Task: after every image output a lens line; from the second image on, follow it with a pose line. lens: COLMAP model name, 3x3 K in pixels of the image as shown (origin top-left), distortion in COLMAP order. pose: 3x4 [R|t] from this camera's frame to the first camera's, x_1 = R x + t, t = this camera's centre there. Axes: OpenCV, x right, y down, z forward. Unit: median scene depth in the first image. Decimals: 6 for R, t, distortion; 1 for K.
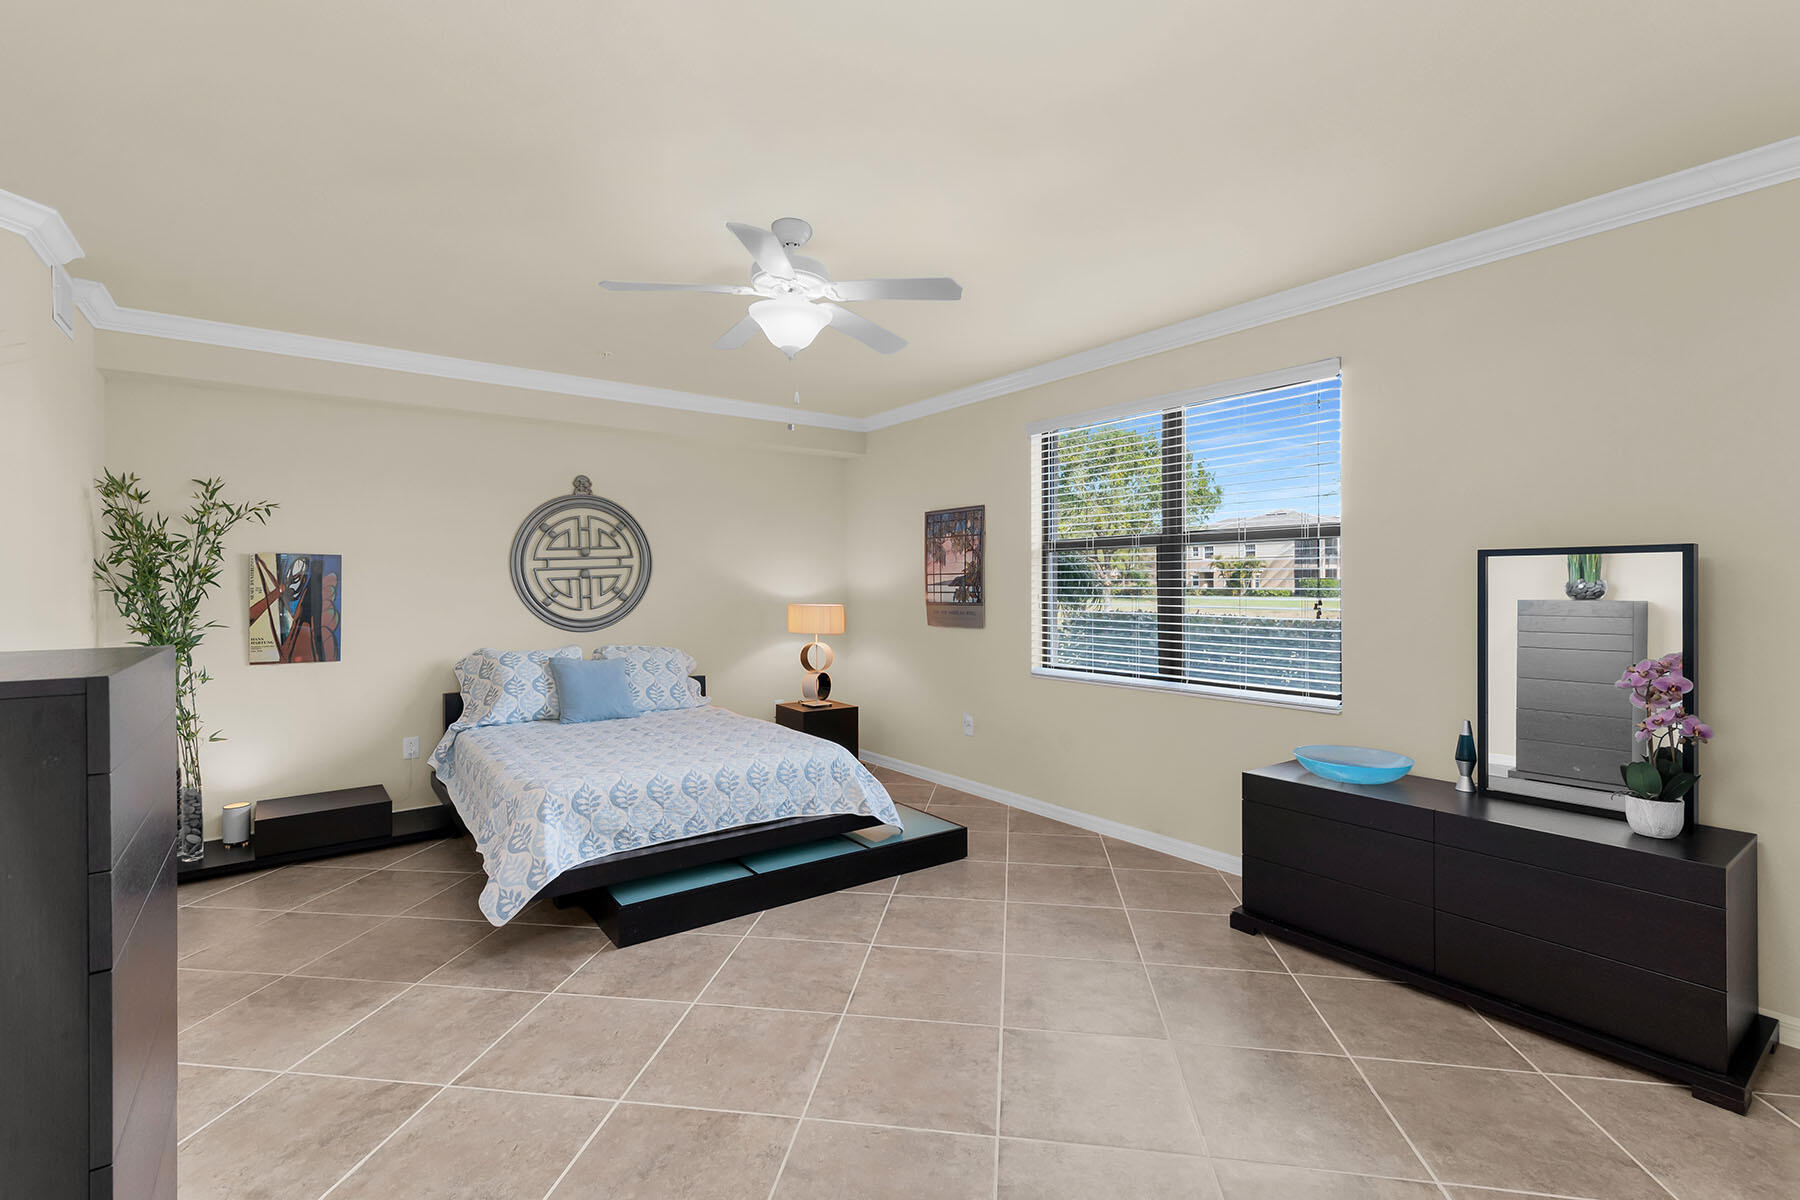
lens RADIAL K [[814.1, 0, 894.6], [0, 814.1, 591.1], [0, 0, 1]] dist [0.013222, -0.001307]
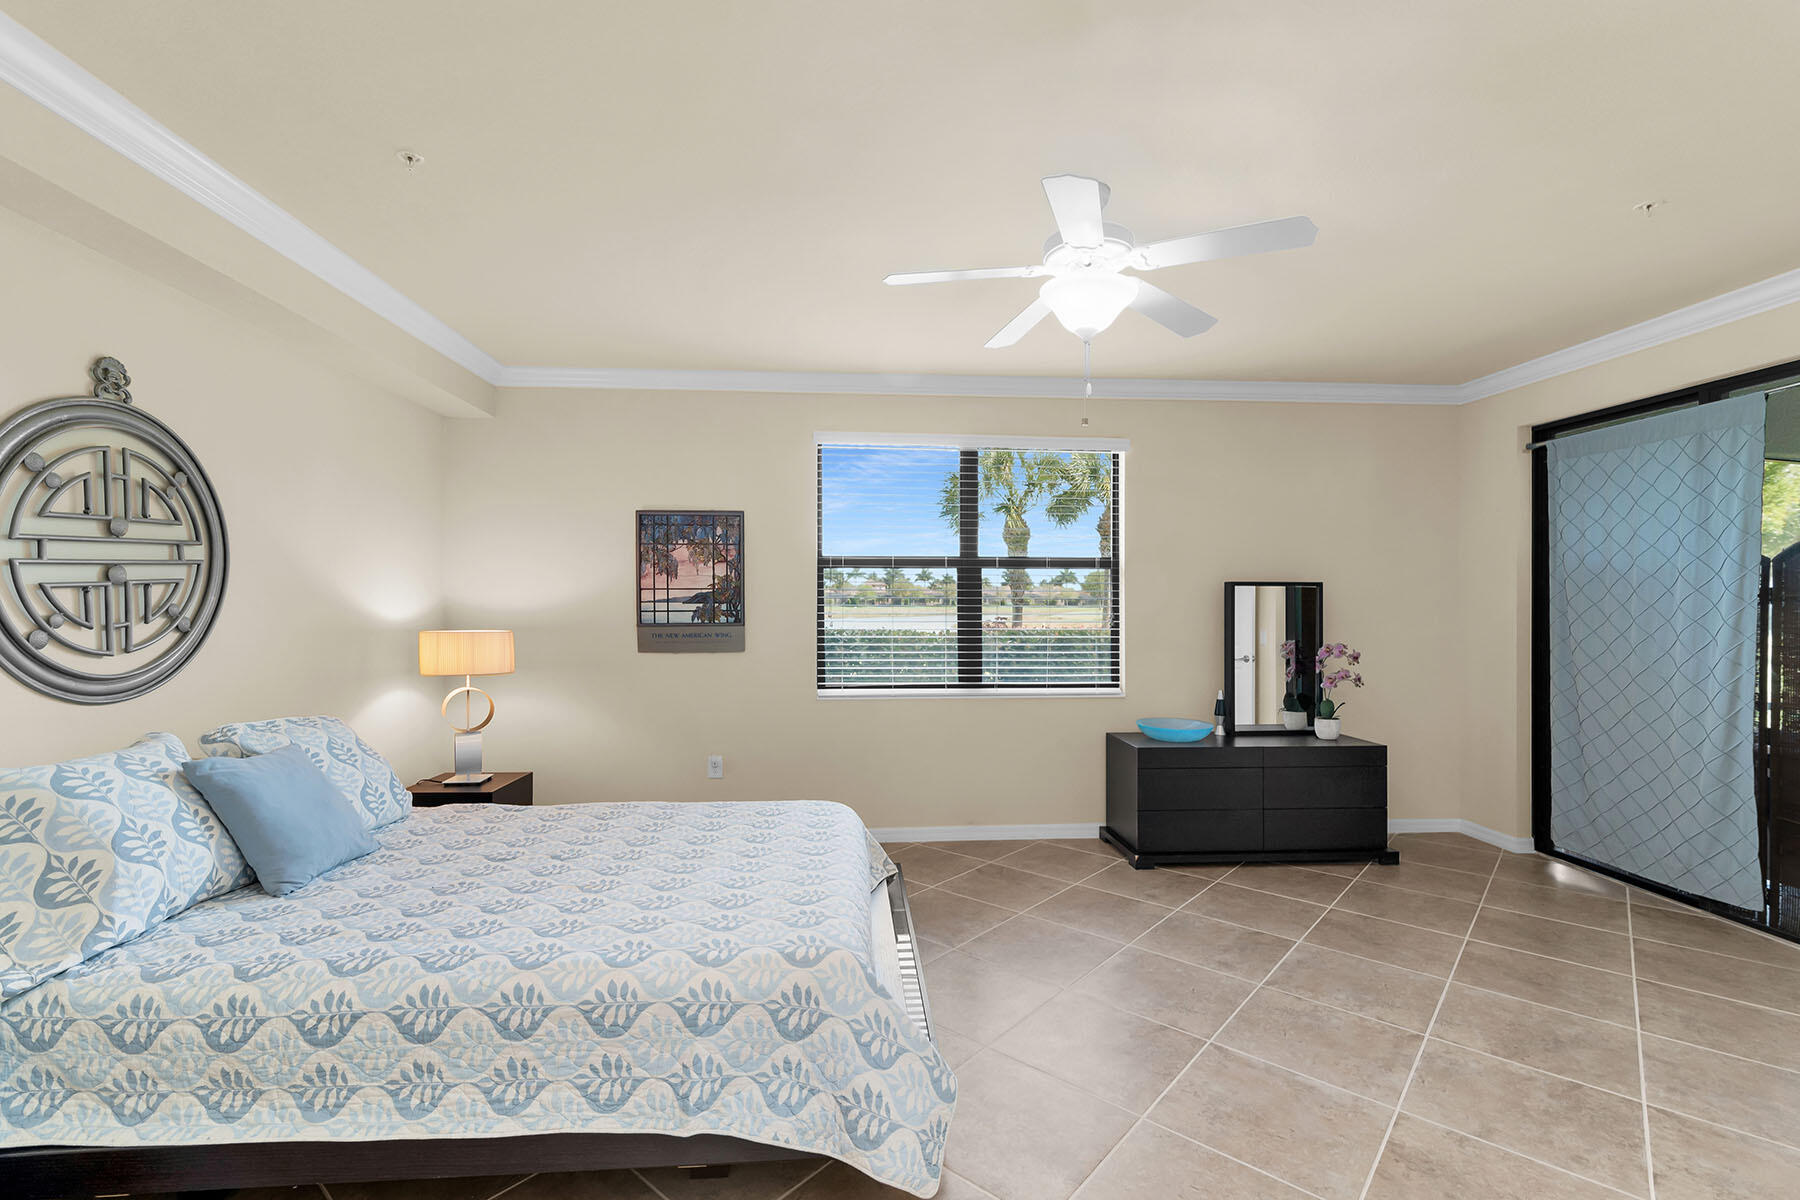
lens RADIAL K [[814.1, 0, 898.4], [0, 814.1, 600.9], [0, 0, 1]] dist [0.013222, -0.001307]
pose [[0.533412, 0.004271, 0.845845, -0.536541], [0.003901, 0.999964, -0.007509, -0.001762], [-0.845846, 0.007305, 0.533377, 0.386844]]
